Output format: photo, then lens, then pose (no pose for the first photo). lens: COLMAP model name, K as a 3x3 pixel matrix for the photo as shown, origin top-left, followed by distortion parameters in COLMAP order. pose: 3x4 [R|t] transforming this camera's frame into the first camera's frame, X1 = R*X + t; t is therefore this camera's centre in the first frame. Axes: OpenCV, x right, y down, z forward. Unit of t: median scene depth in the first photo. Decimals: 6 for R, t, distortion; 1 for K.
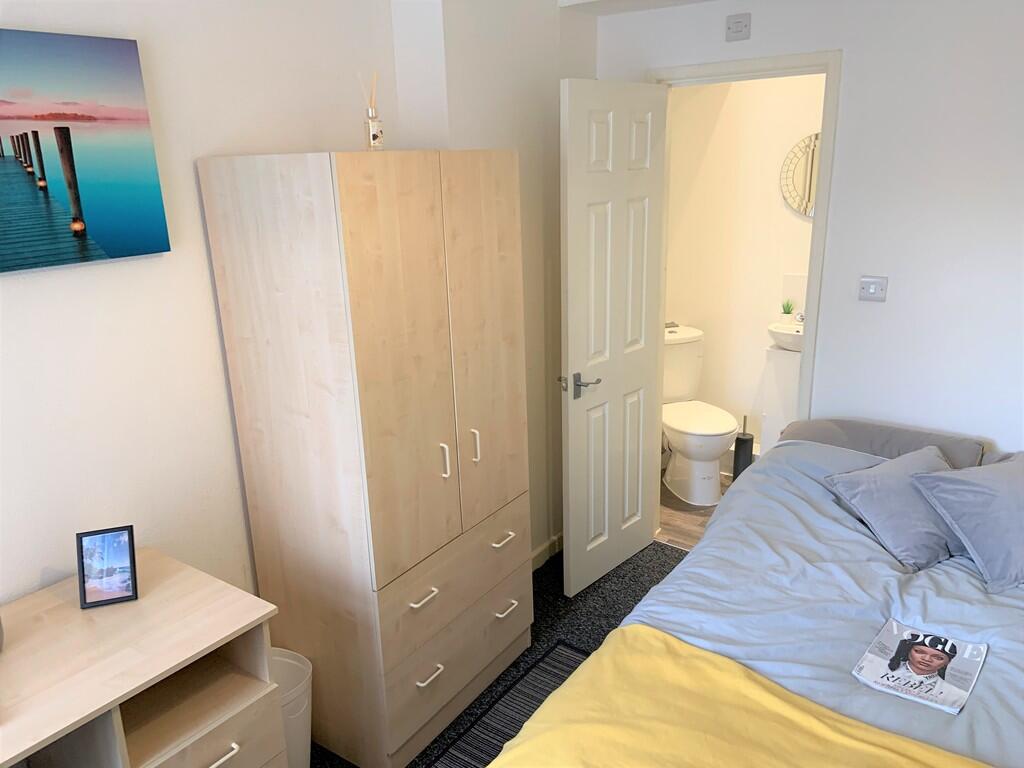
lens RADIAL K [[786.0, 0, 510.3], [0, 786.0, 384.6], [0, 0, 1]] dist [0.124882, -0.163836]
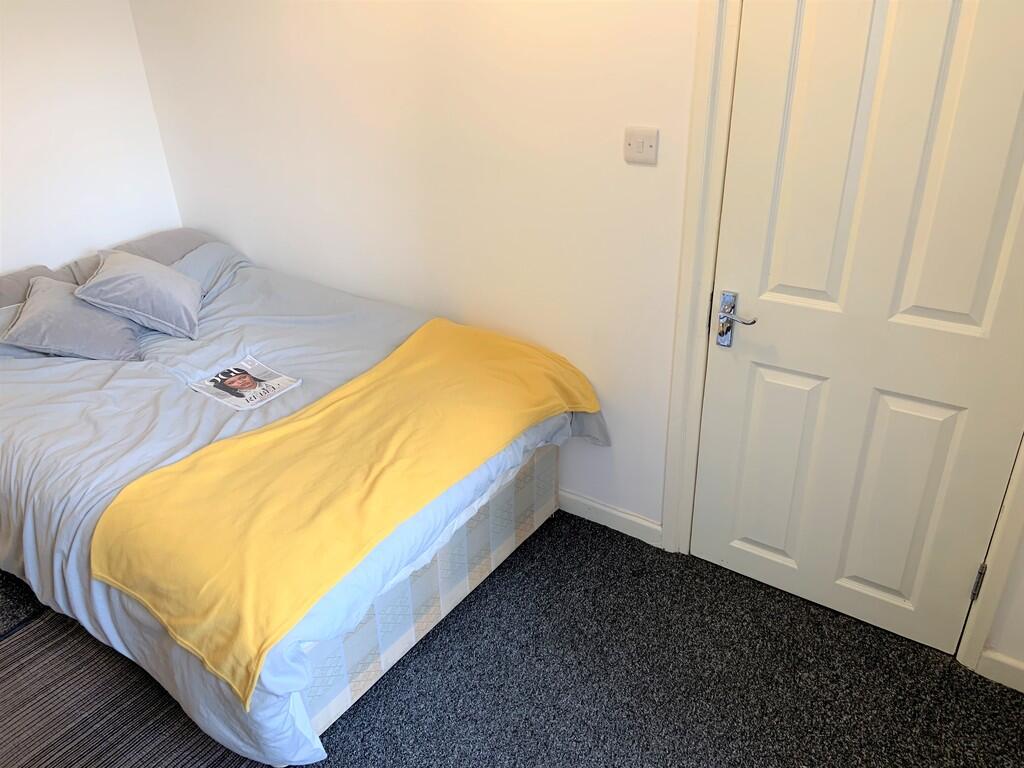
lens RADIAL K [[786.0, 0, 510.3], [0, 786.0, 384.6], [0, 0, 1]] dist [0.124882, -0.163836]
pose [[0.007027, -0.437880, 0.899006, -0.546340], [0.322580, 0.851959, 0.412443, -0.042908], [-0.946516, 0.287103, 0.147238, 0.326100]]
